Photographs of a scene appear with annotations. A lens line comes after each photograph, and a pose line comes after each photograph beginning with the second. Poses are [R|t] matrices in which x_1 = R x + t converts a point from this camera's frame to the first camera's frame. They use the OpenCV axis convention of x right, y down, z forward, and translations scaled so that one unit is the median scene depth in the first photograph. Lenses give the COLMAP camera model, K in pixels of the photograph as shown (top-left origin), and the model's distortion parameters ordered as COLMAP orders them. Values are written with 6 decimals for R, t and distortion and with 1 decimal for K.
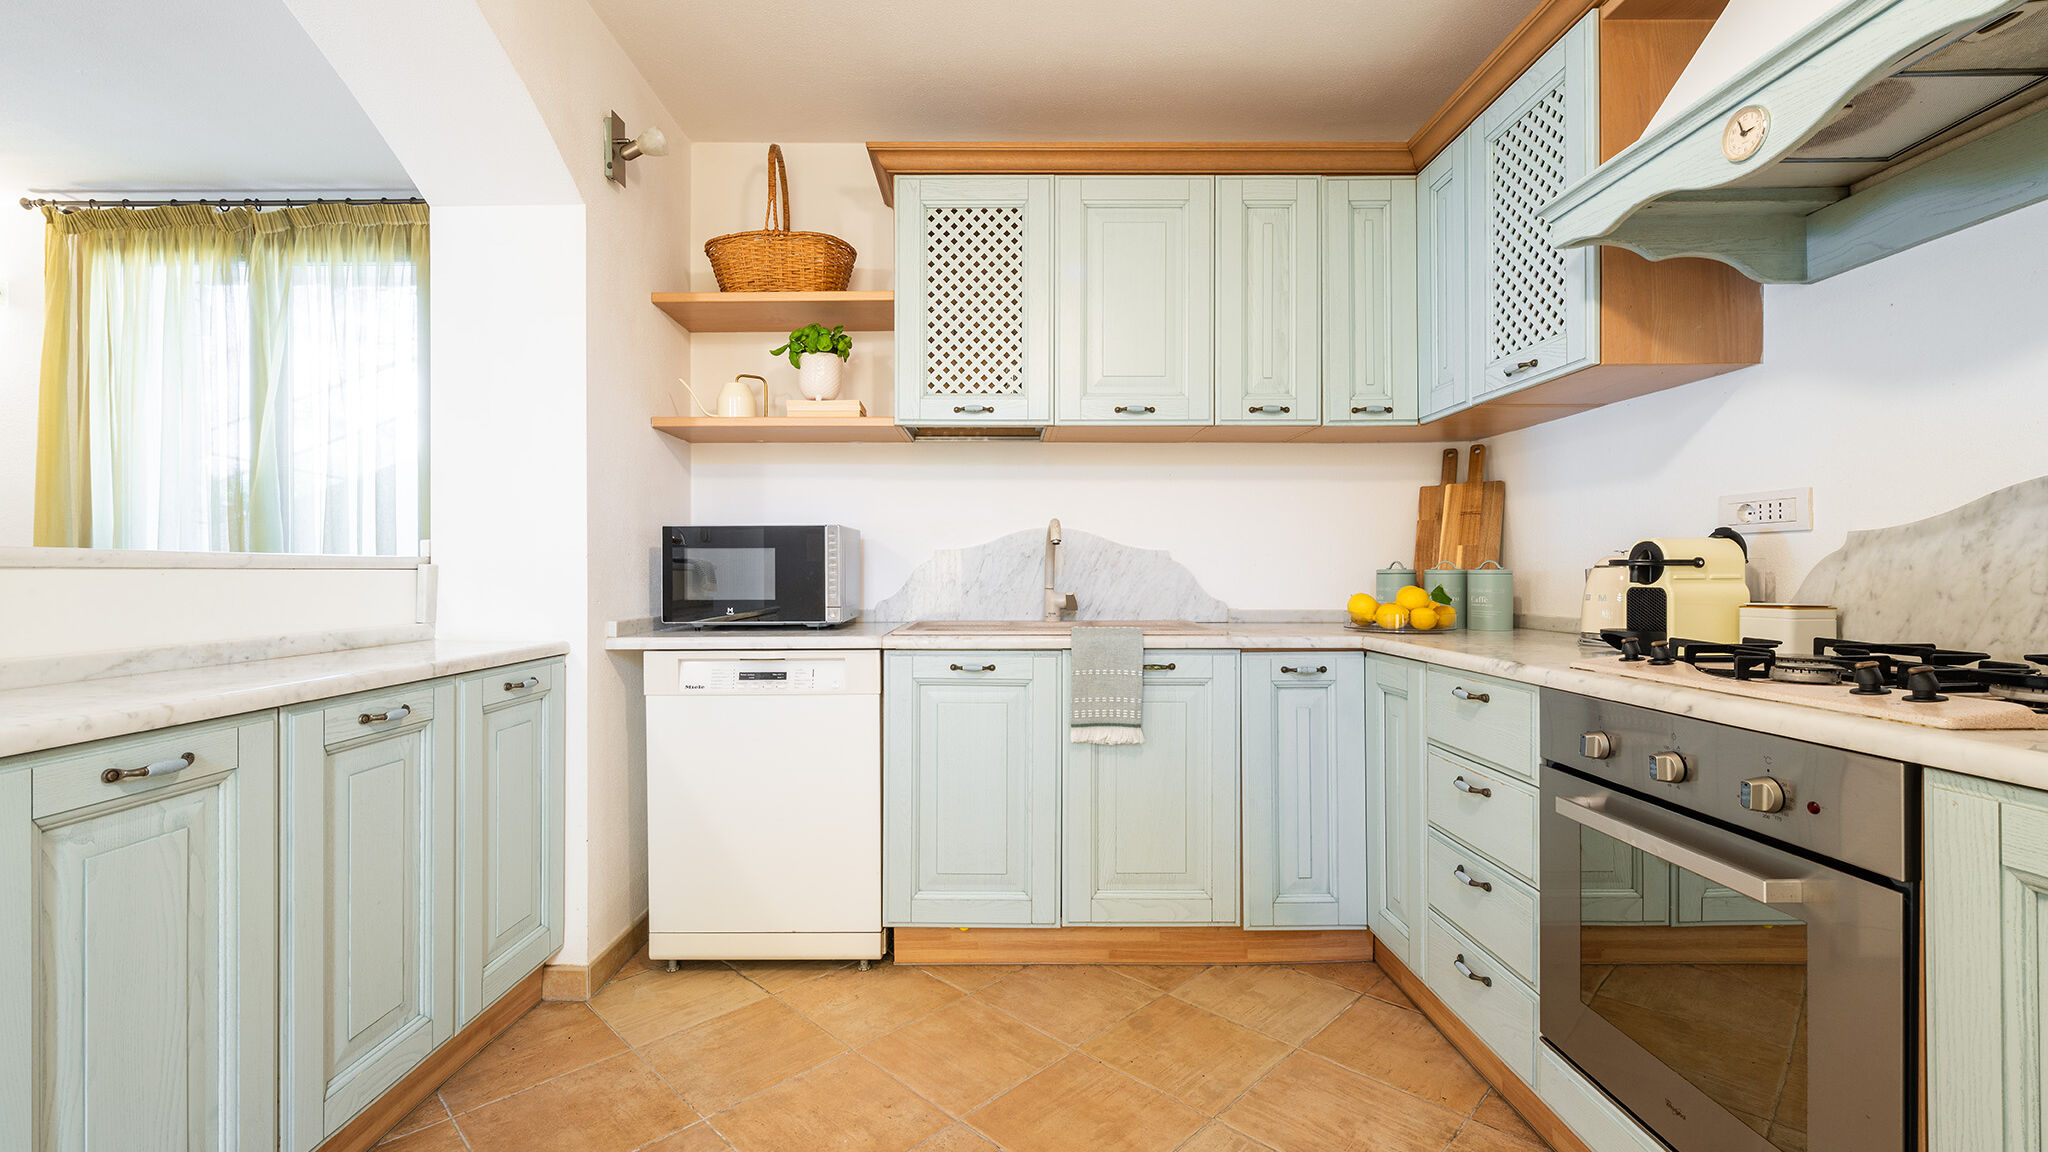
lens RADIAL K [[857.9, 0, 1007.0], [0, 857.9, 572.5], [0, 0, 1]] dist [-0.002555, -0.000947]
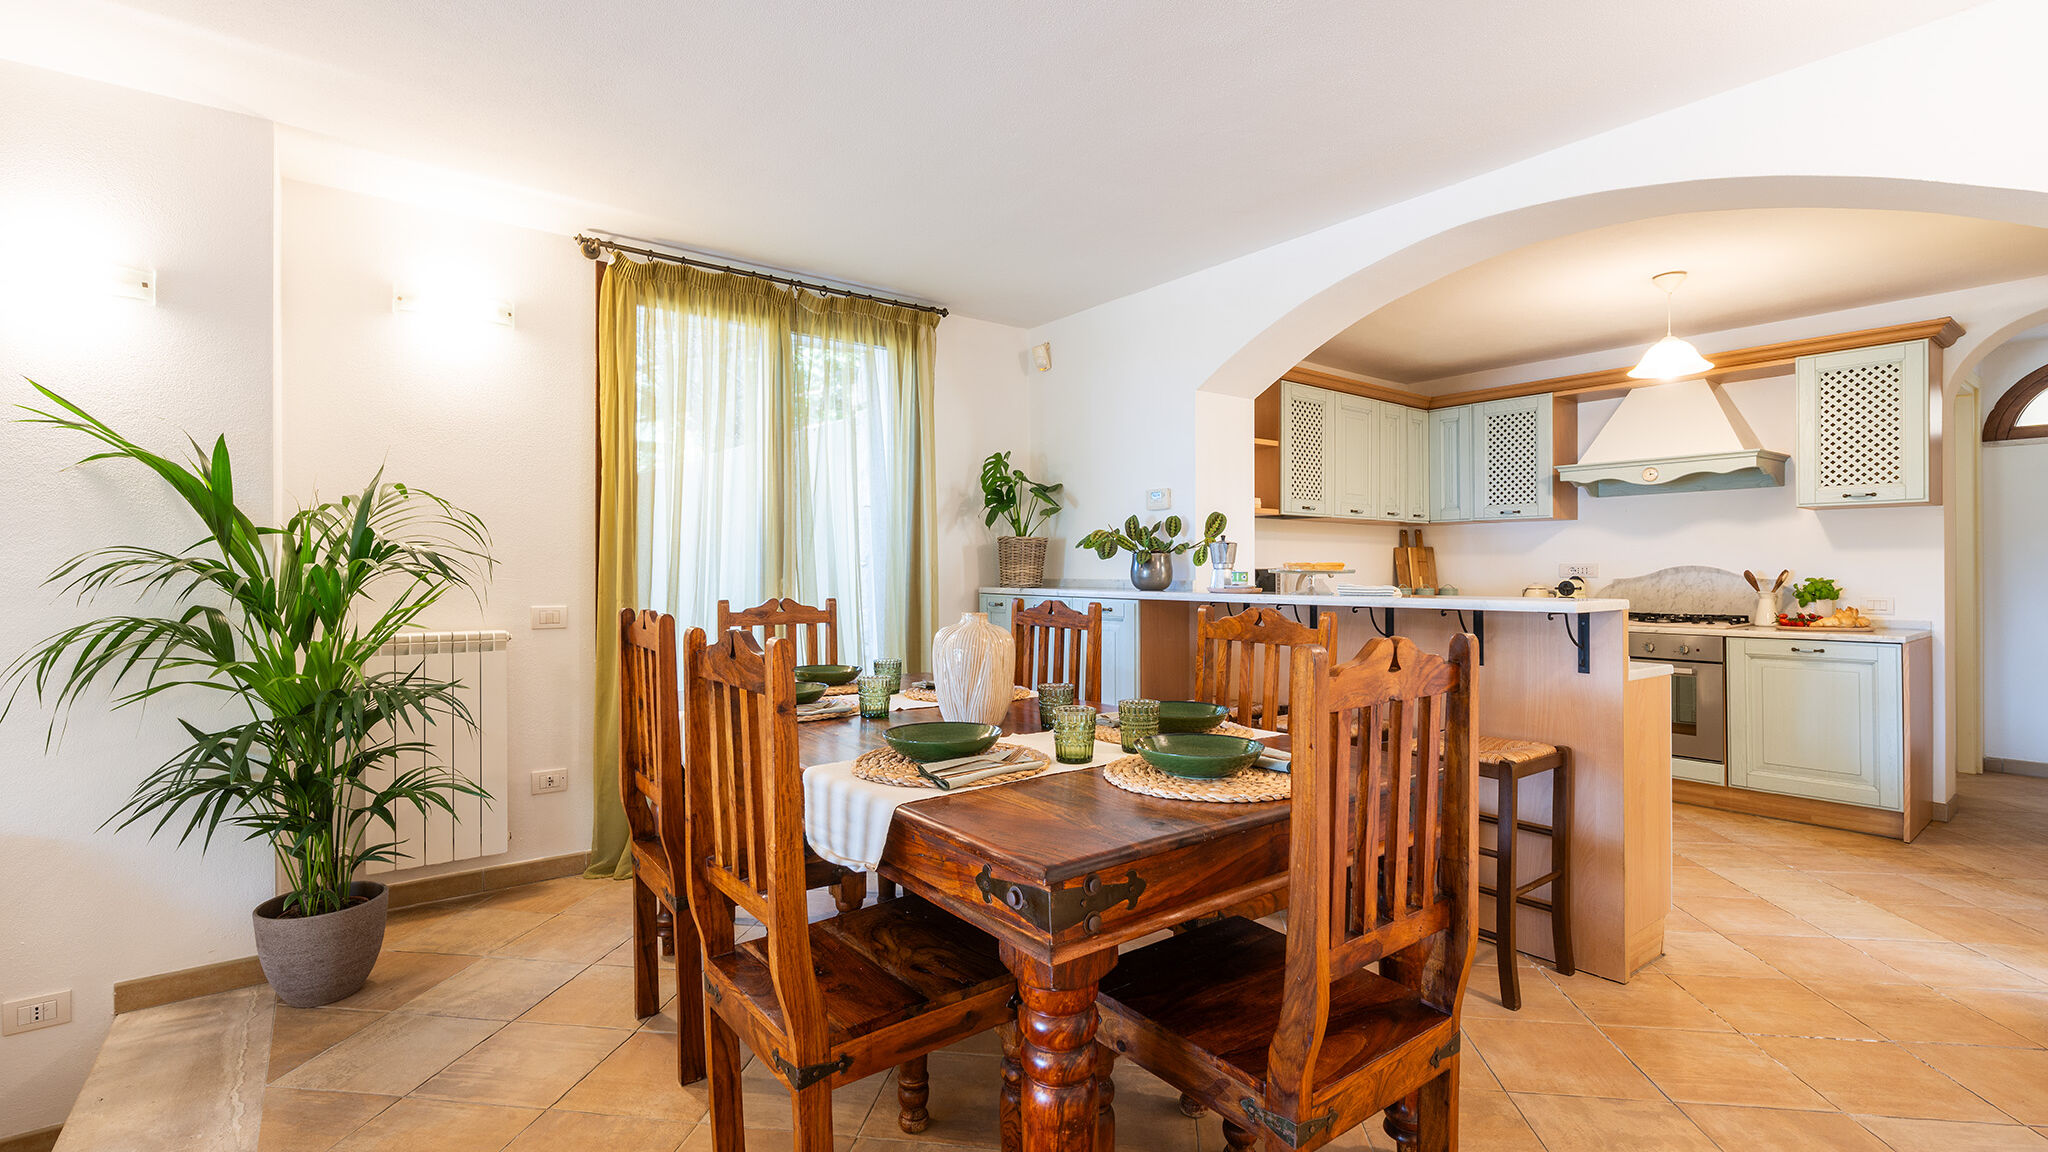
lens RADIAL K [[906.3, 0, 1020.0], [0, 906.3, 566.1], [0, 0, 1]] dist [0.000263, -0.001927]
pose [[0.791203, 0.003566, 0.611543, -1.984168], [0.001196, 0.999972, -0.007378, -0.049921], [-0.611553, 0.006569, 0.791177, -0.229307]]
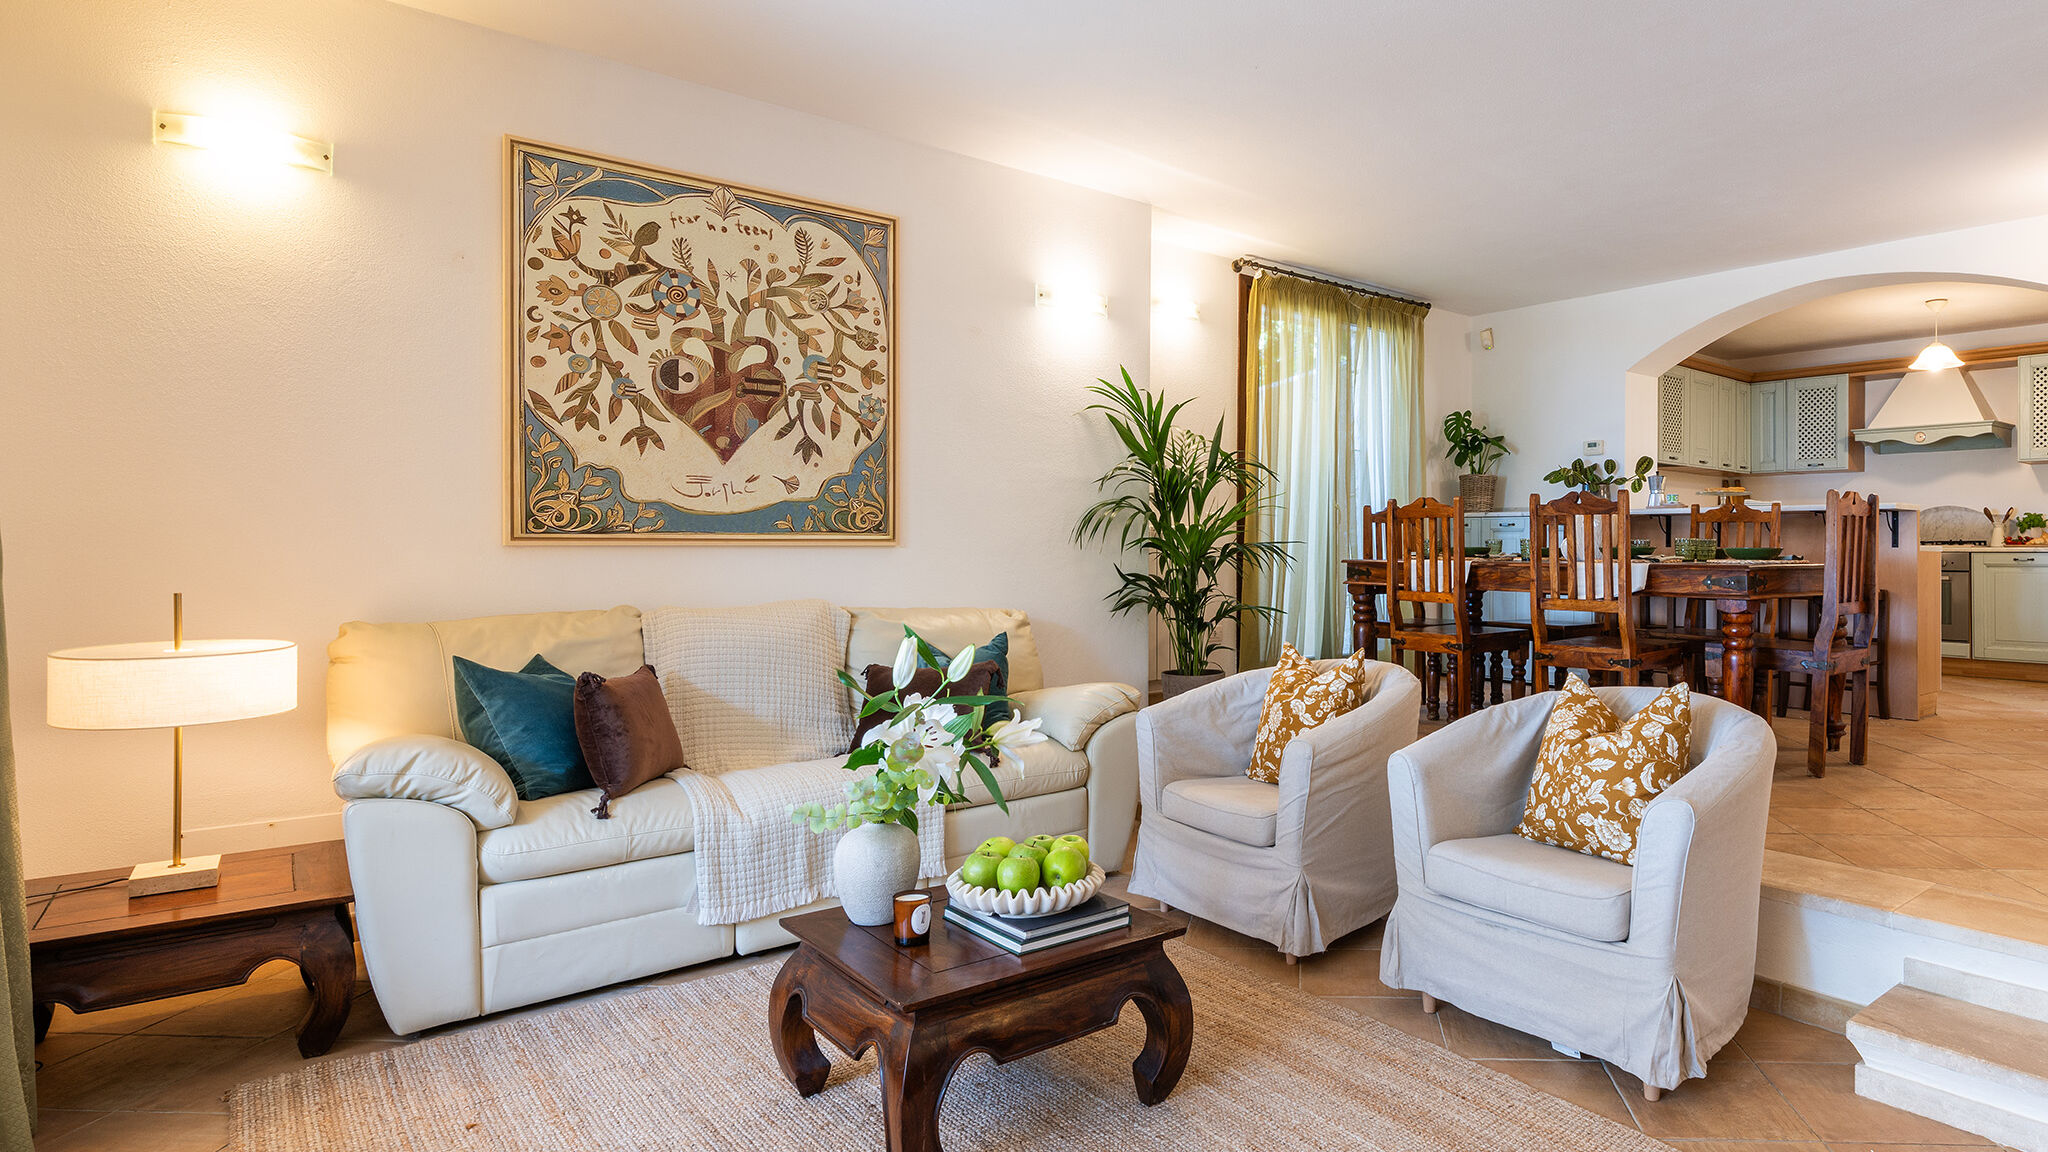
lens RADIAL K [[1354.4, 0, 1123.7], [0, 1354.4, 554.6], [0, 0, 1]] dist [-0.002148, 0.002905]
pose [[0.724756, 0.016025, 0.688819, -4.297725], [-0.007467, 0.999853, -0.015404, 0.179075], [-0.688965, 0.006021, 0.724770, -0.824603]]
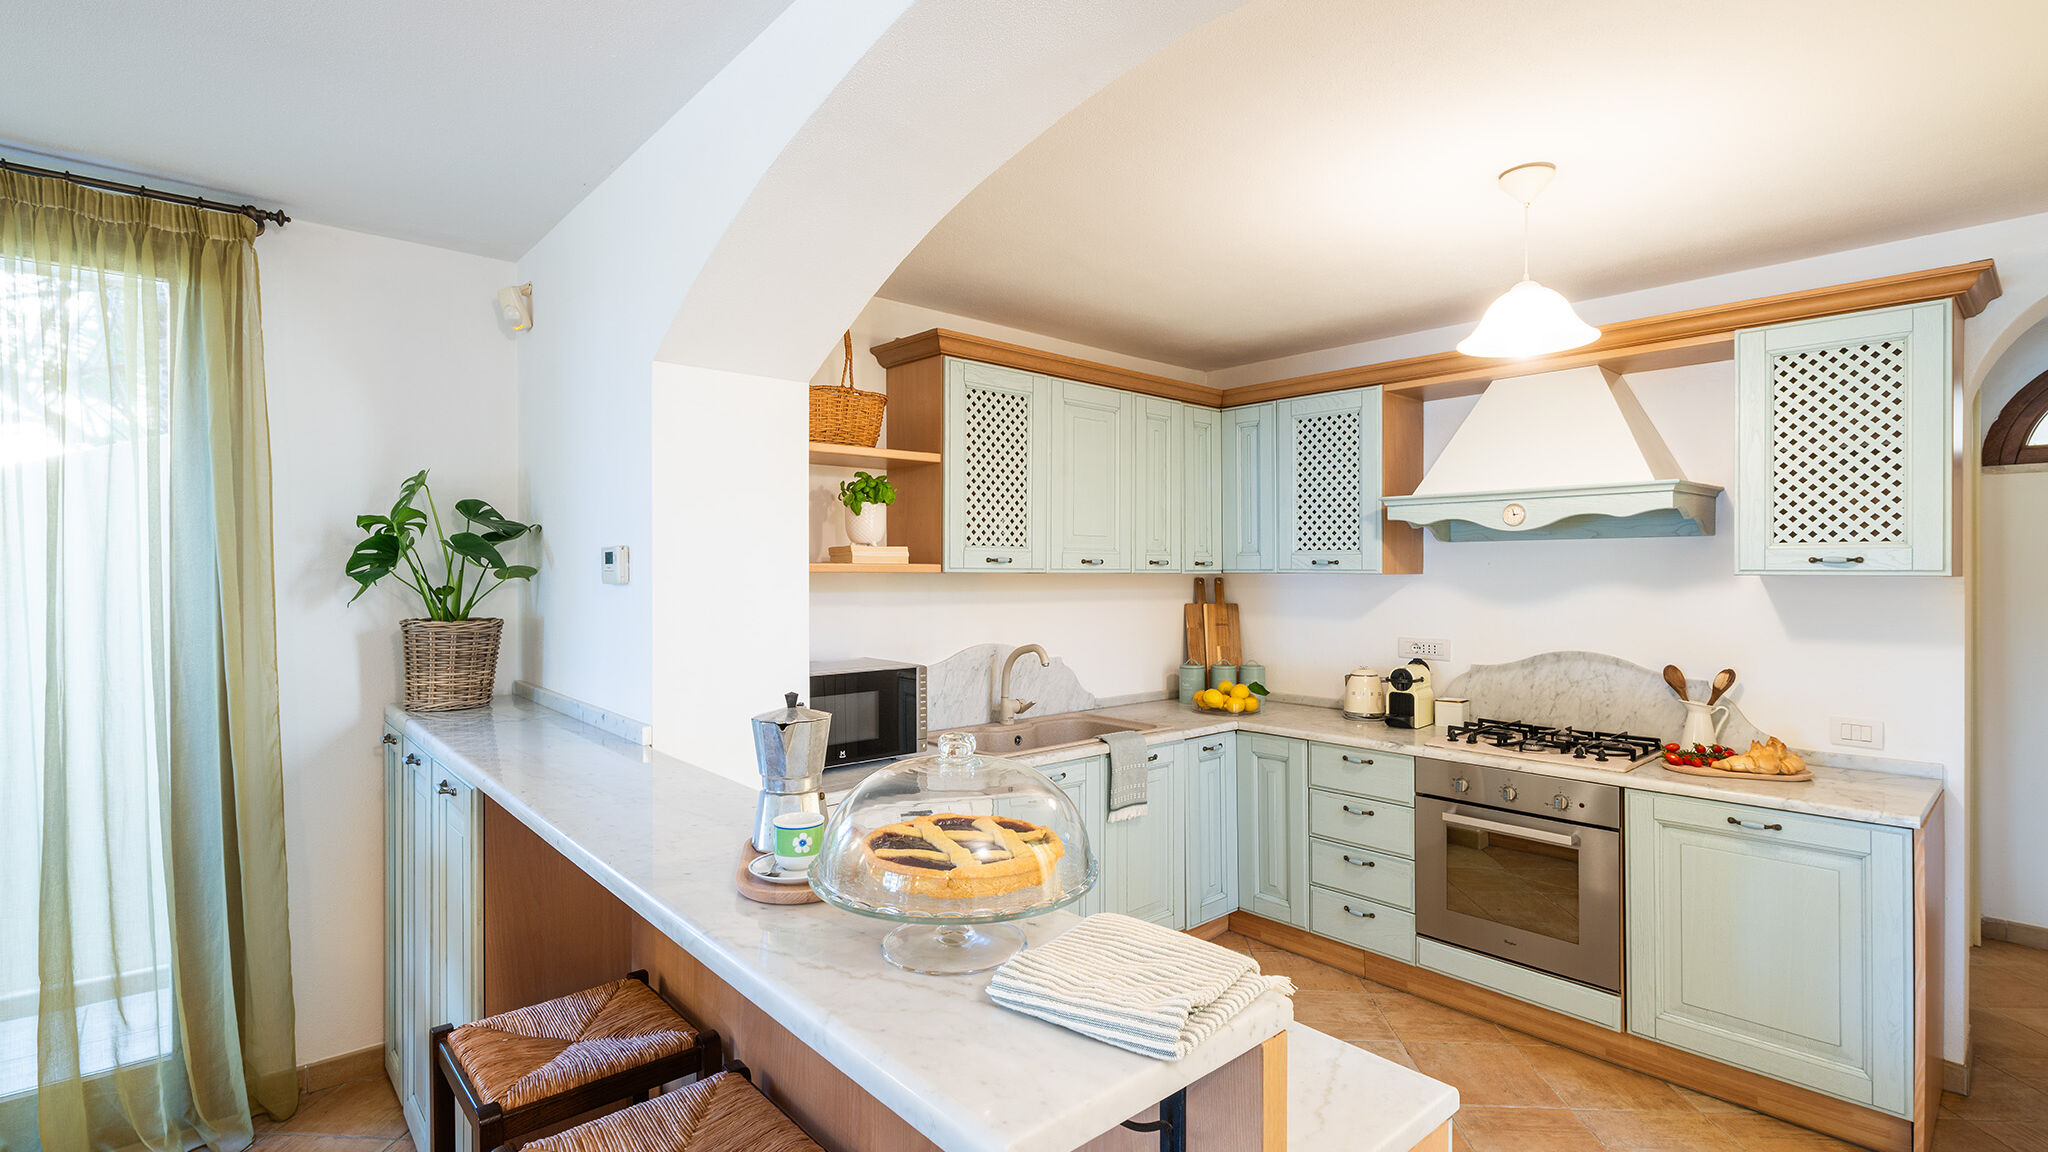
lens RADIAL K [[933.9, 0, 1017.0], [0, 933.9, 568.1], [0, 0, 1]] dist [-0.002696, 0.000450]
pose [[0.748322, 0.004888, 0.663318, -0.991351], [-0.001752, 0.999984, -0.005393, -0.190453], [-0.663333, 0.002874, 0.748319, -0.001576]]
